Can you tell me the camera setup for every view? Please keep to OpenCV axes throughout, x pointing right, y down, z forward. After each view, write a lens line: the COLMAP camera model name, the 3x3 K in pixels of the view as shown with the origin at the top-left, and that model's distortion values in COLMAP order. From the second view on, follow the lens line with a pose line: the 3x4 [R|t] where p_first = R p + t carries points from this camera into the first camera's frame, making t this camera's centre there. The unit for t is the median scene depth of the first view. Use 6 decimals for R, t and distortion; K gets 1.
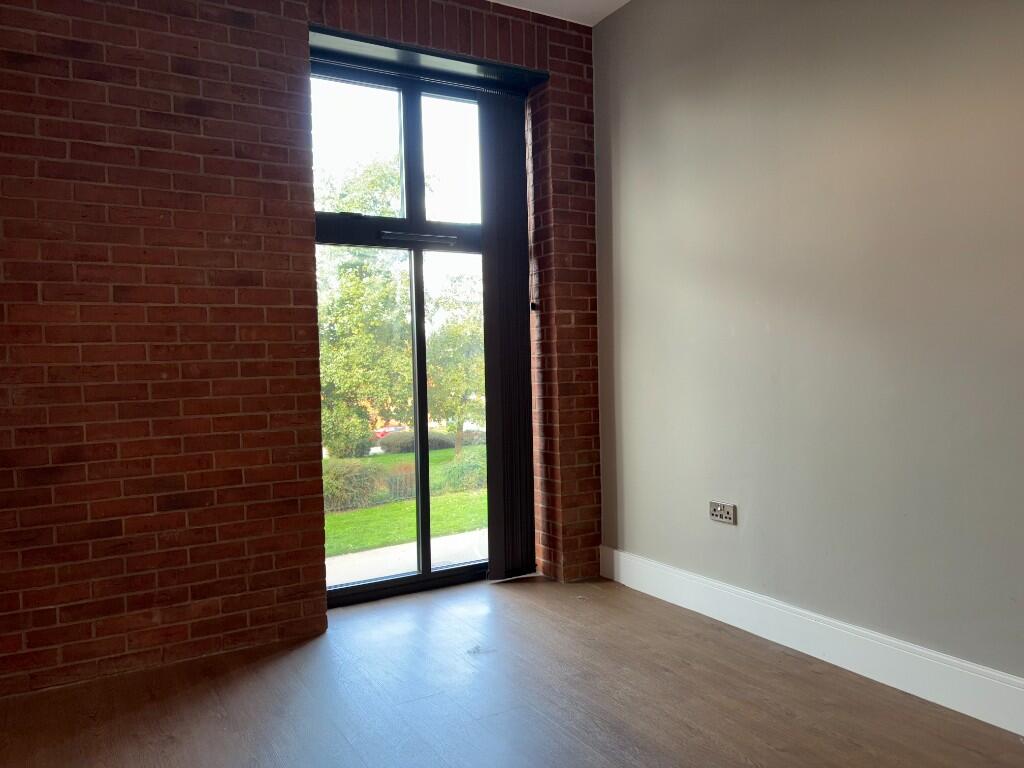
lens RADIAL K [[784.1, 0, 512.0], [0, 784.1, 384.0], [0, 0, 1]] dist [0.065480, -0.086784]
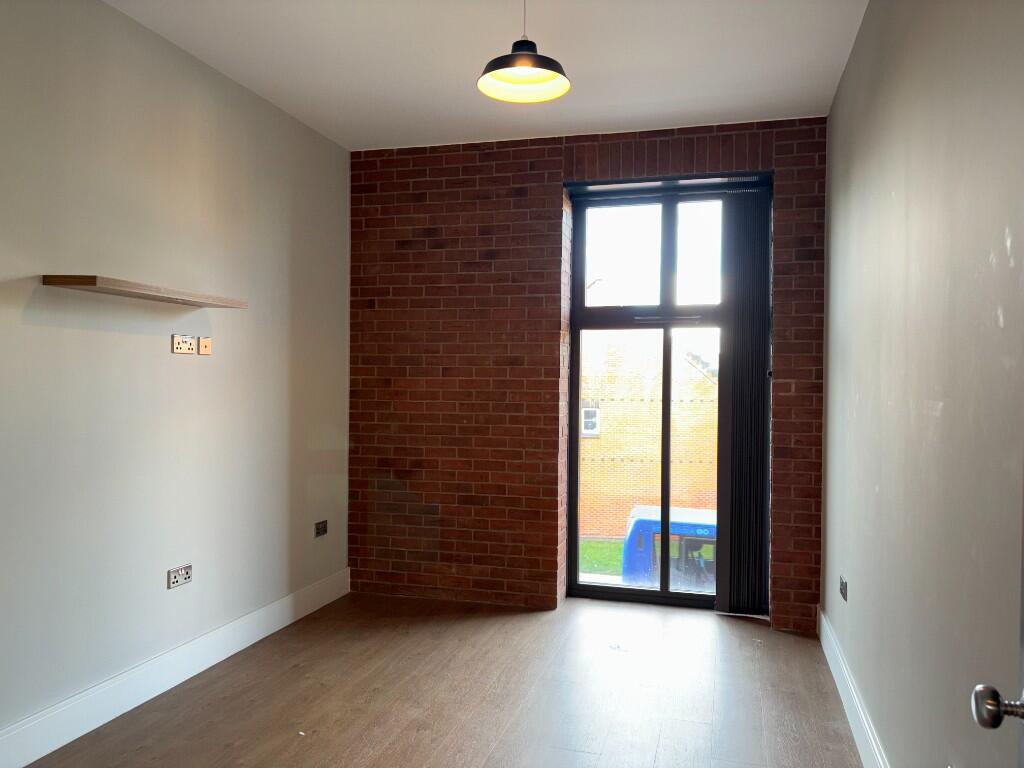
lens RADIAL K [[773.2, 0, 512.0], [0, 773.2, 384.0], [0, 0, 1]] dist [0.174847, -0.437250]
pose [[0.687466, 0.027702, -0.725688, 0.746072], [-0.048779, 0.998777, -0.008083, -0.075630], [0.724577, 0.040955, 0.687976, -0.032422]]
